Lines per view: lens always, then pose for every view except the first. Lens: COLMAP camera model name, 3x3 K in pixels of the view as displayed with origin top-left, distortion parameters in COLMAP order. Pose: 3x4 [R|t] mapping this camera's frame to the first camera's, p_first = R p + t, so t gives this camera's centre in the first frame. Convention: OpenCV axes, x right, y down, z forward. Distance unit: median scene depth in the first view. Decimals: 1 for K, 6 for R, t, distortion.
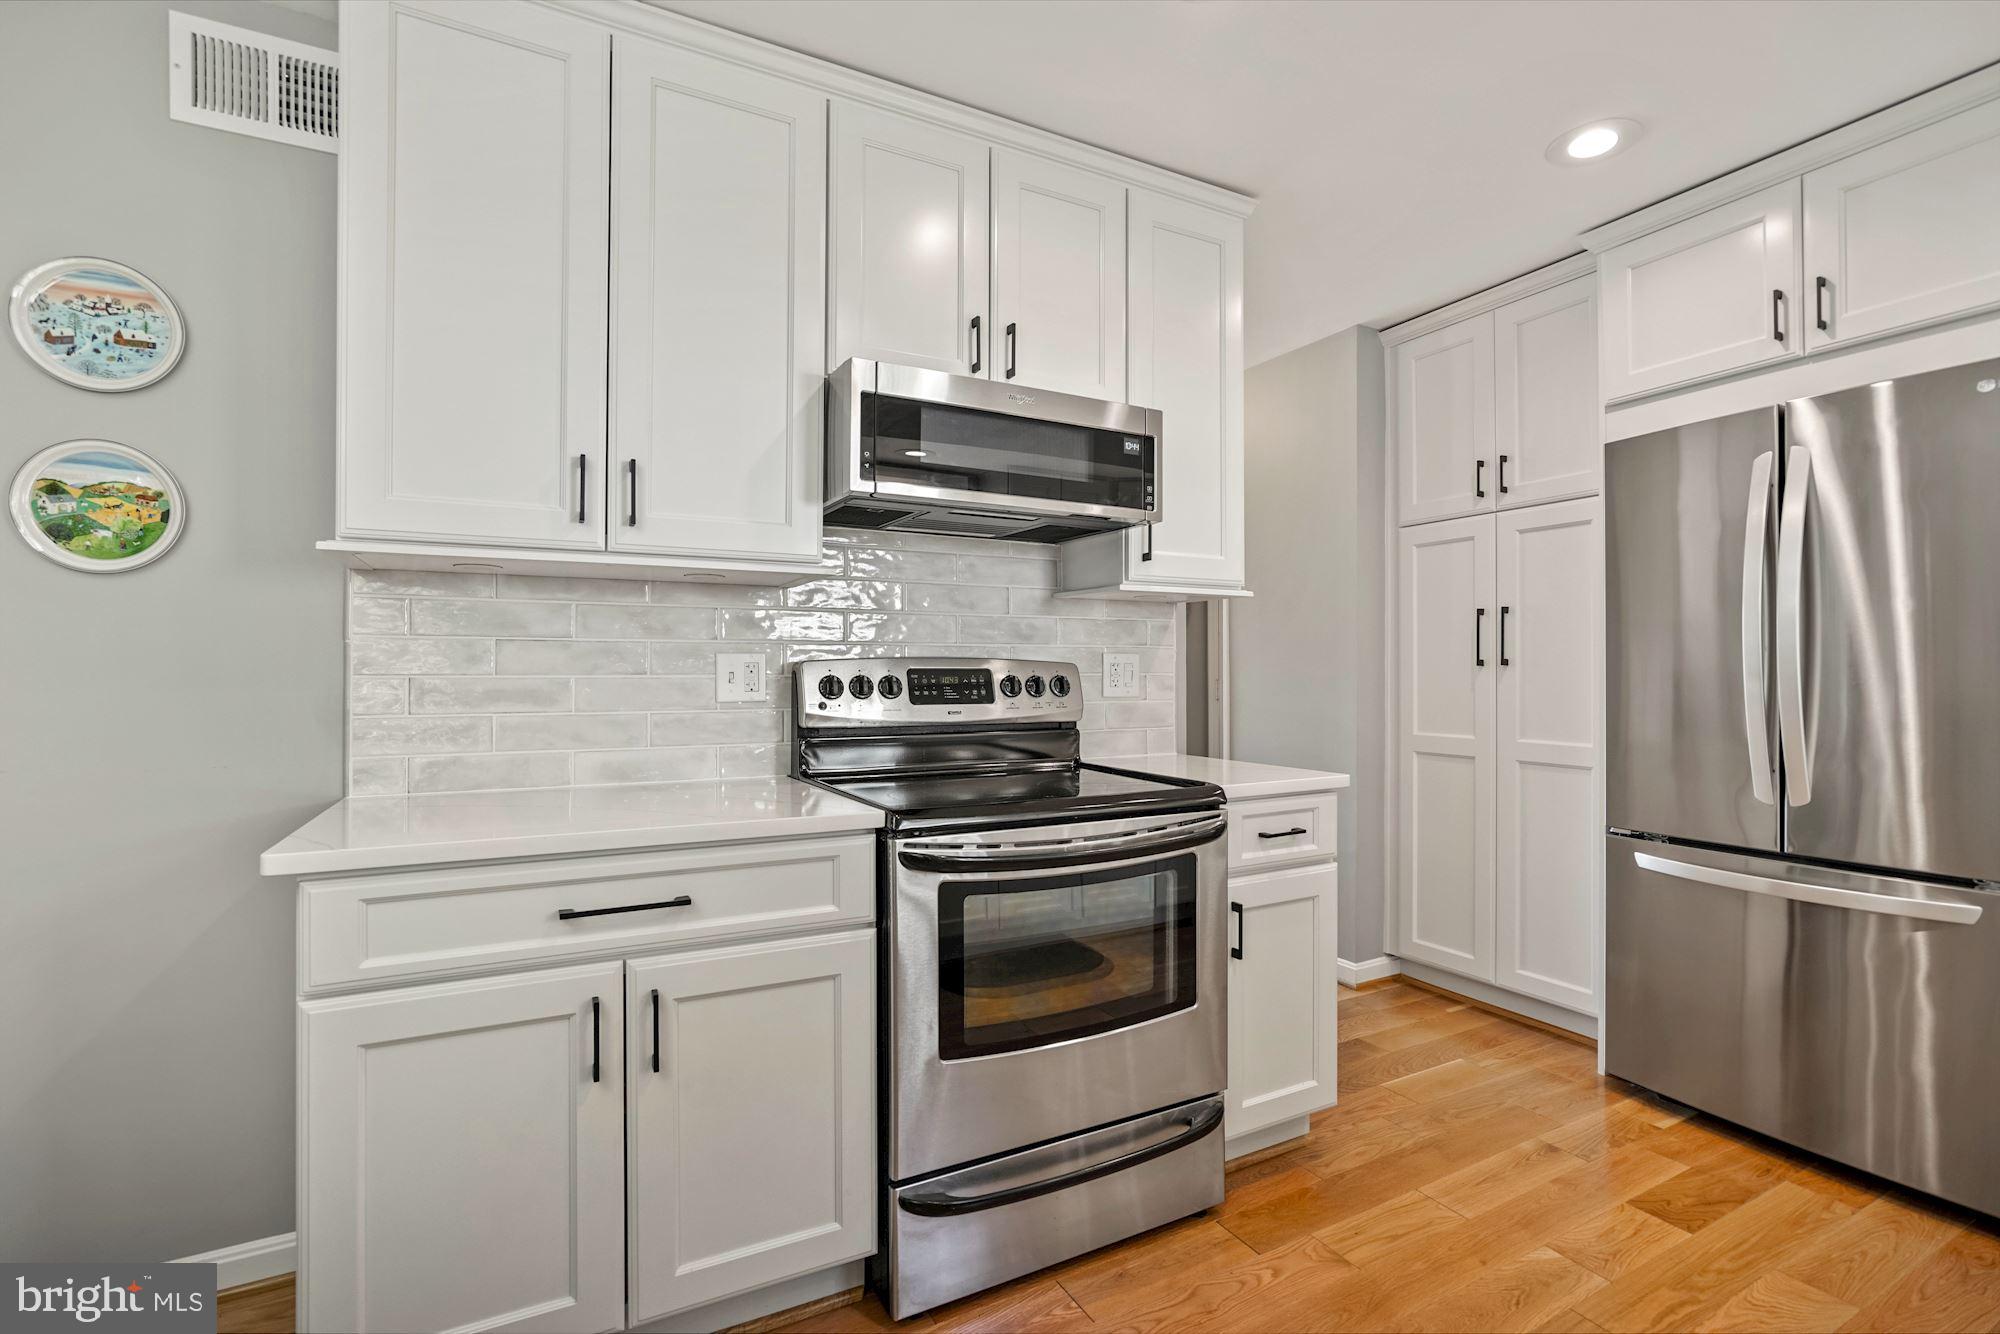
lens RADIAL K [[910.1, 0, 972.5], [0, 910.1, 667.5], [0, 0, 1]] dist [-0.039470, 0.013497]
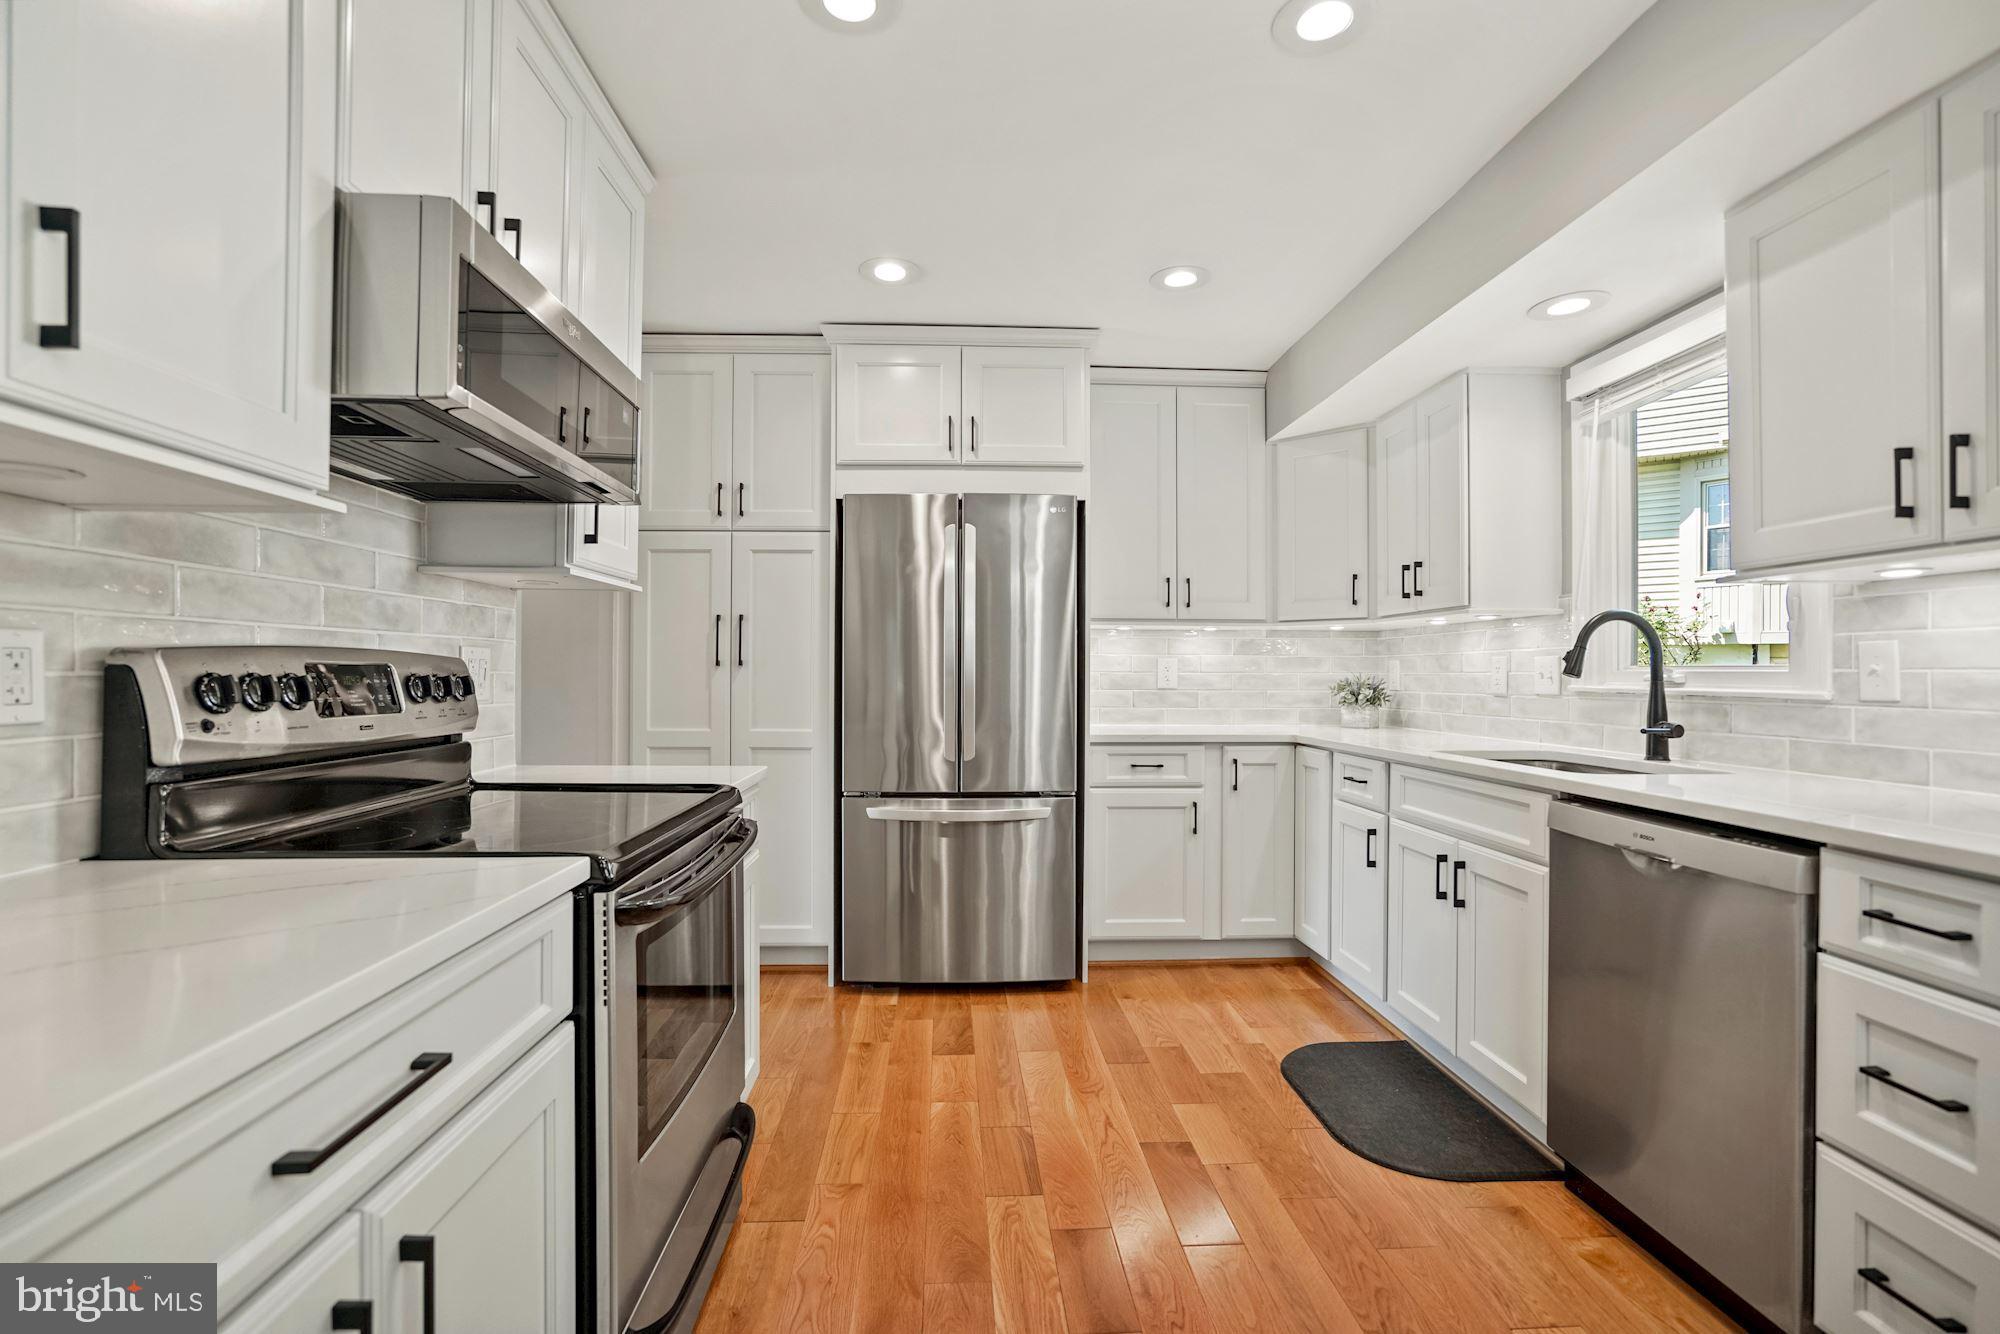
lens RADIAL K [[920.0, 0, 1000.0], [0, 920.0, 667.0], [0, 0, 1]] dist [-0.042737, 0.017105]
pose [[0.408274, 0.007319, 0.912830, -0.471163], [-0.008484, 0.999955, -0.004223, 0.002510], [-0.912820, -0.006020, 0.408318, 0.293103]]
